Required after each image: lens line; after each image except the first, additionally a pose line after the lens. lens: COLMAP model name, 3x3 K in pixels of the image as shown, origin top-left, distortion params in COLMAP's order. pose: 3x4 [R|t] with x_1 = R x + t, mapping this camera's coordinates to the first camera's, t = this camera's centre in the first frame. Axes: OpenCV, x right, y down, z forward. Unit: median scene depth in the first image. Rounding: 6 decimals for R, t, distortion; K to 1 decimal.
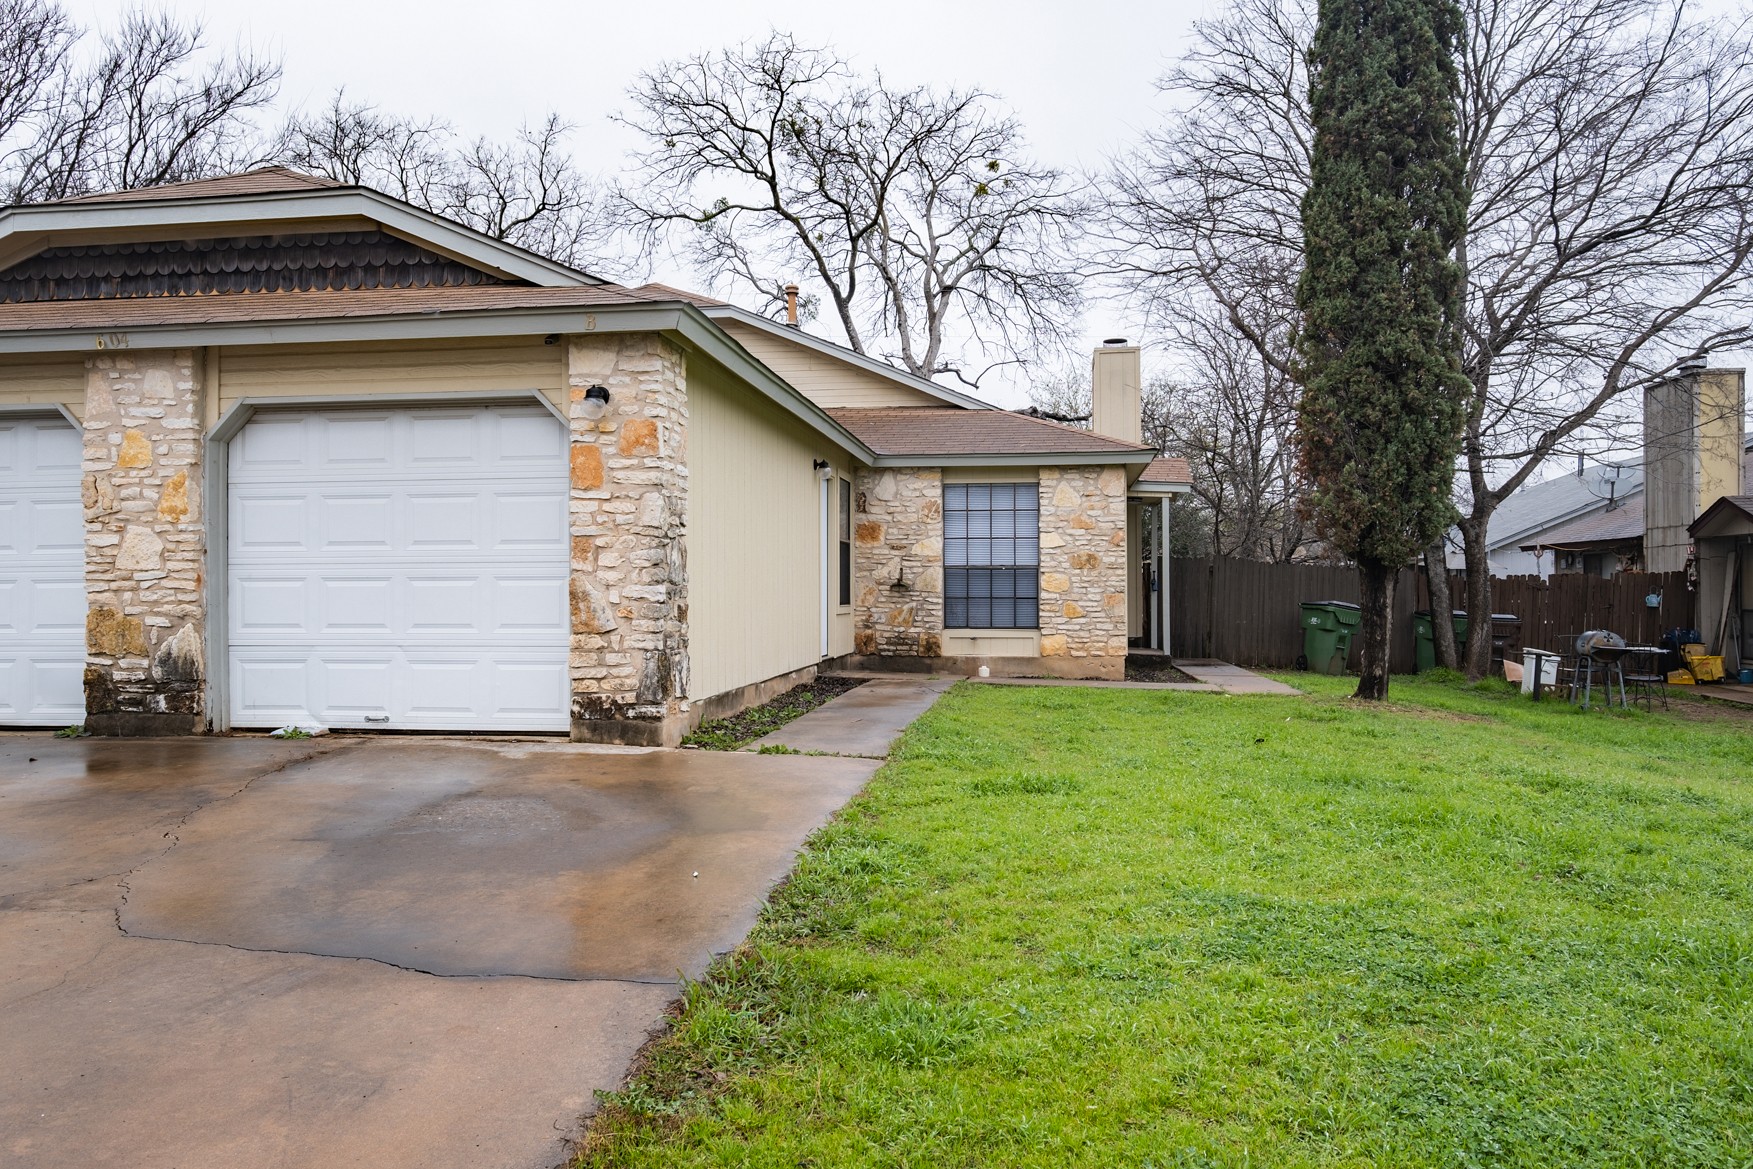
lens RADIAL K [[1111.4, 0, 886.1], [0, 1111.4, 577.0], [0, 0, 1]] dist [-0.003308, 0.003419]
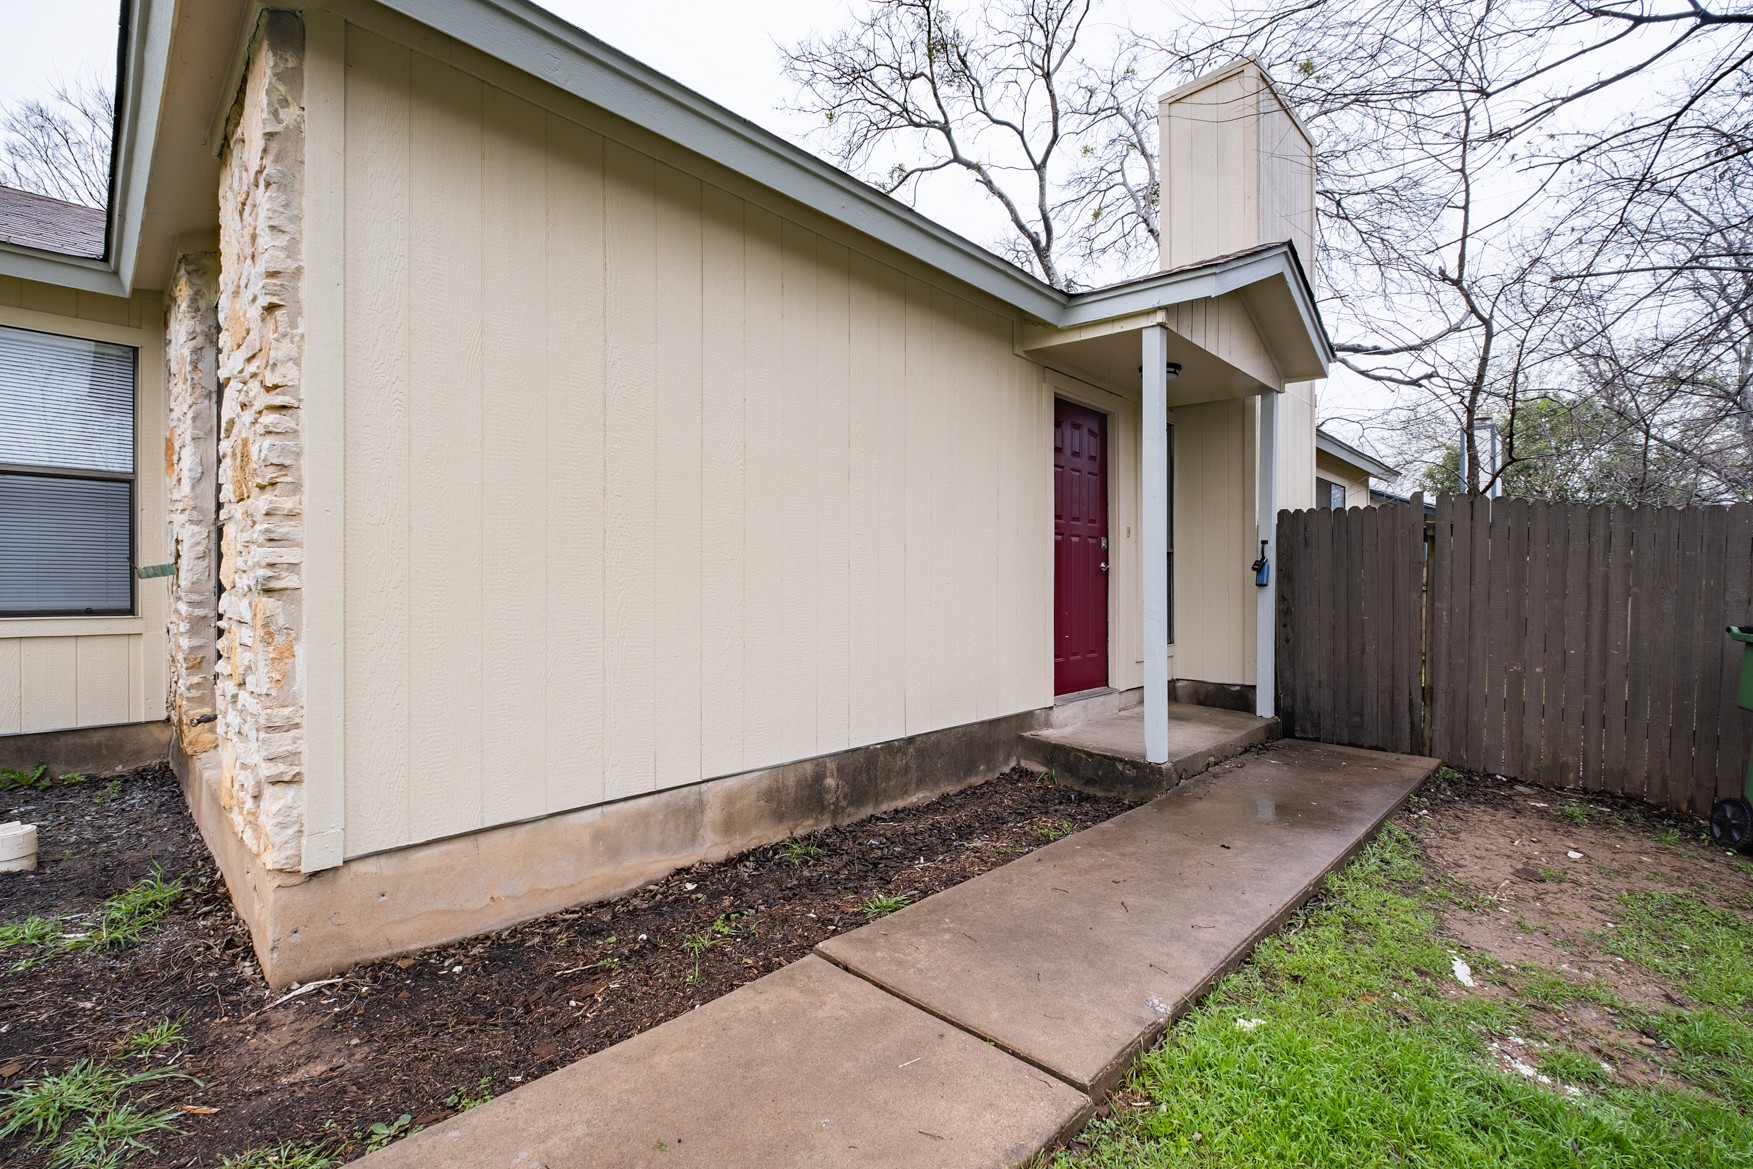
lens RADIAL K [[761.3, 0, 874.2], [0, 761.3, 588.7], [0, 0, 1]] dist [0.001036, -0.003015]
pose [[0.826481, 0.002350, -0.562960, 0.396771], [0.005472, 0.999911, 0.012208, 0.012141], [0.562938, -0.013170, 0.826394, 0.931382]]
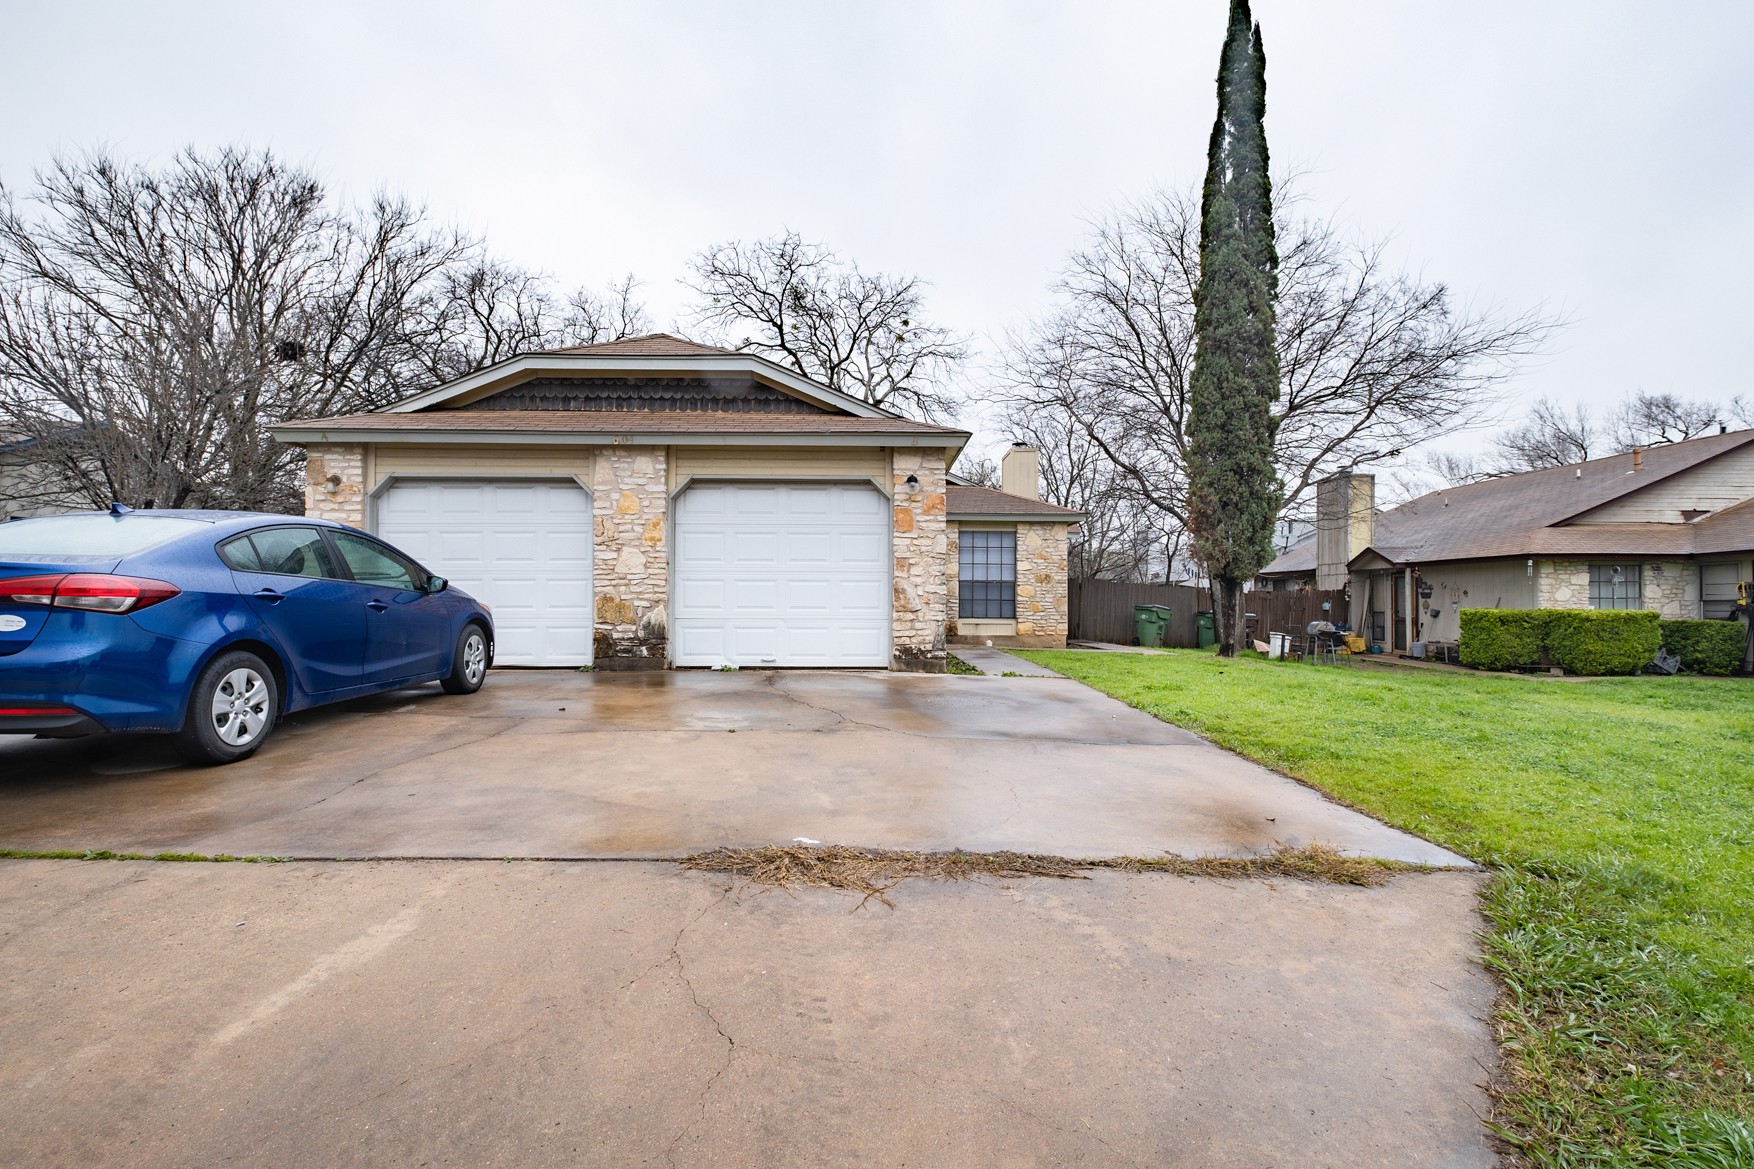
lens RADIAL K [[761.7, 0, 879.9], [0, 761.7, 589.1], [0, 0, 1]] dist [0.001036, -0.003015]
pose [[0.989827, 0.010993, 0.141854, -0.228281], [-0.010477, 0.999935, -0.004388, 0.009295], [-0.141893, 0.002857, 0.989878, -0.106423]]
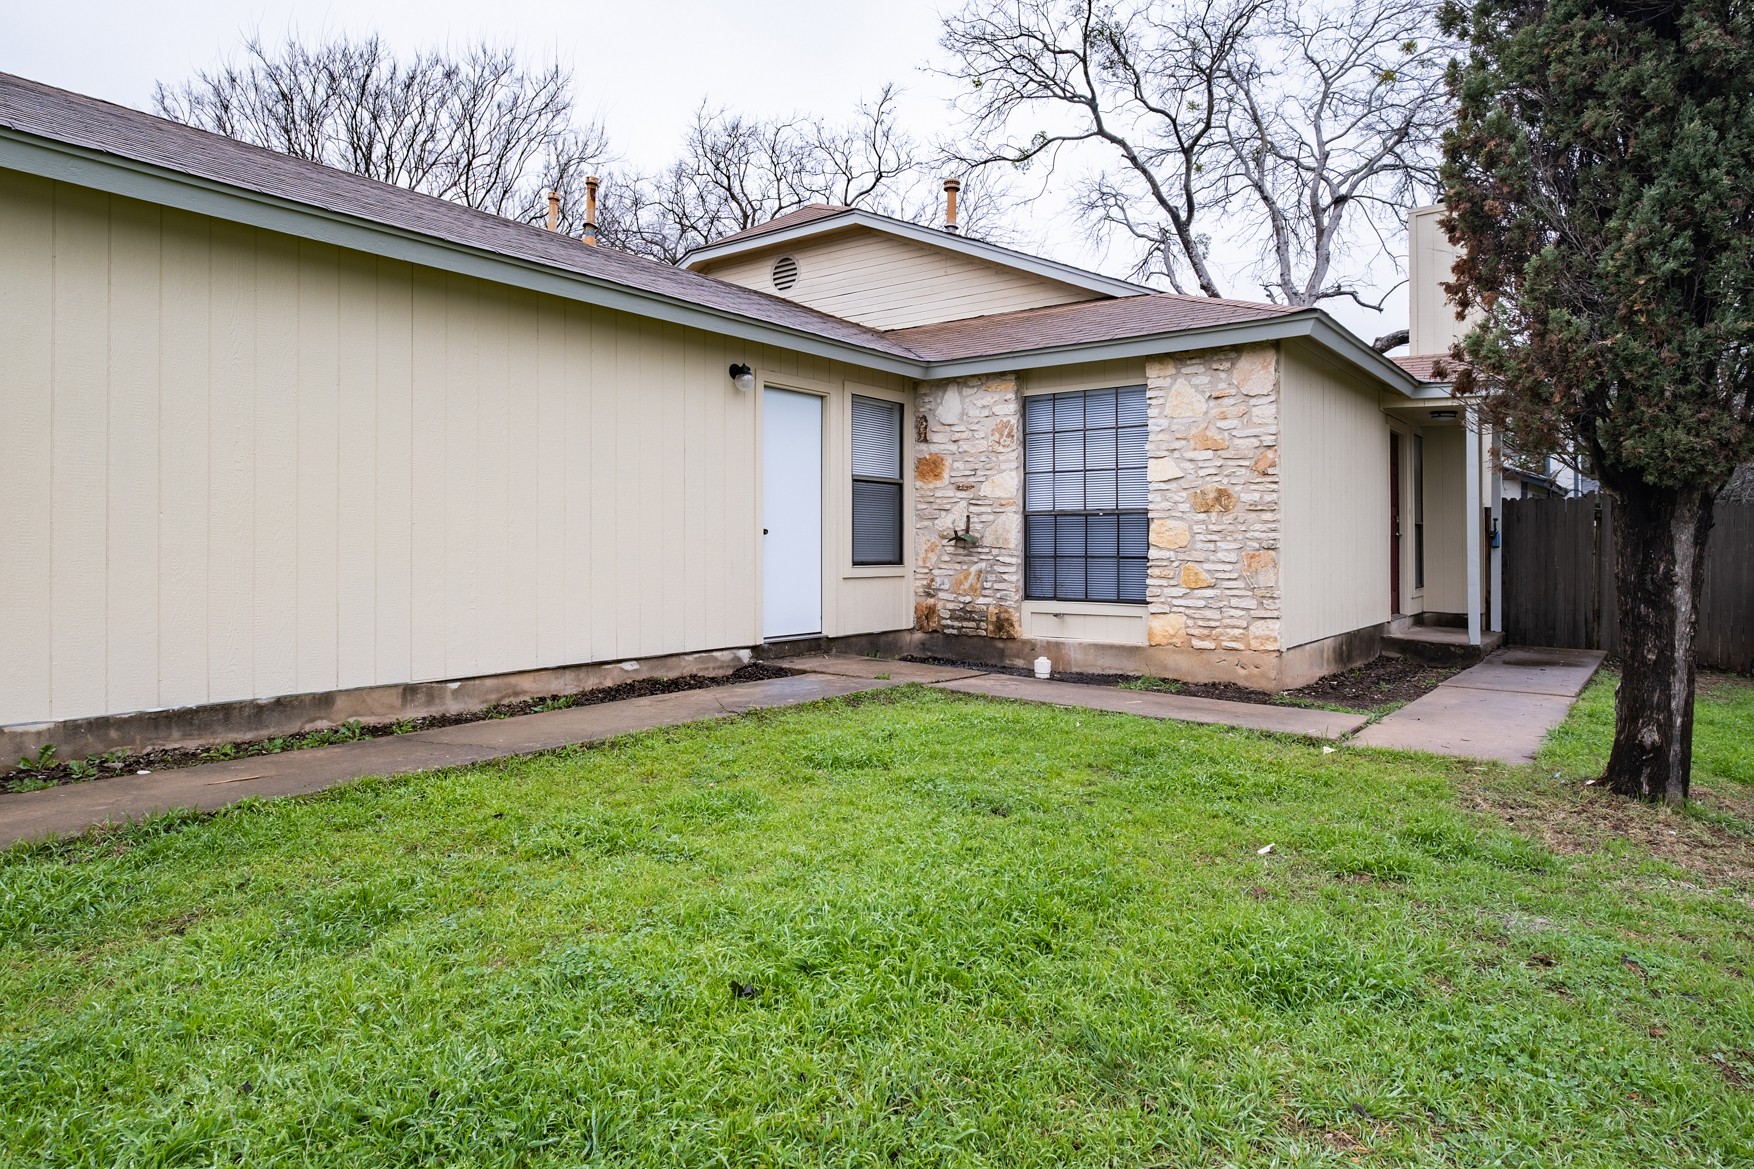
lens RADIAL K [[985.8, 0, 906.4], [0, 985.8, 540.0], [0, 0, 1]] dist [0.002189, -0.000630]
pose [[0.885850, -0.002381, -0.463965, 0.283063], [0.004043, 0.999988, 0.002588, 0.006338], [0.463954, -0.004168, 0.885849, 0.411611]]
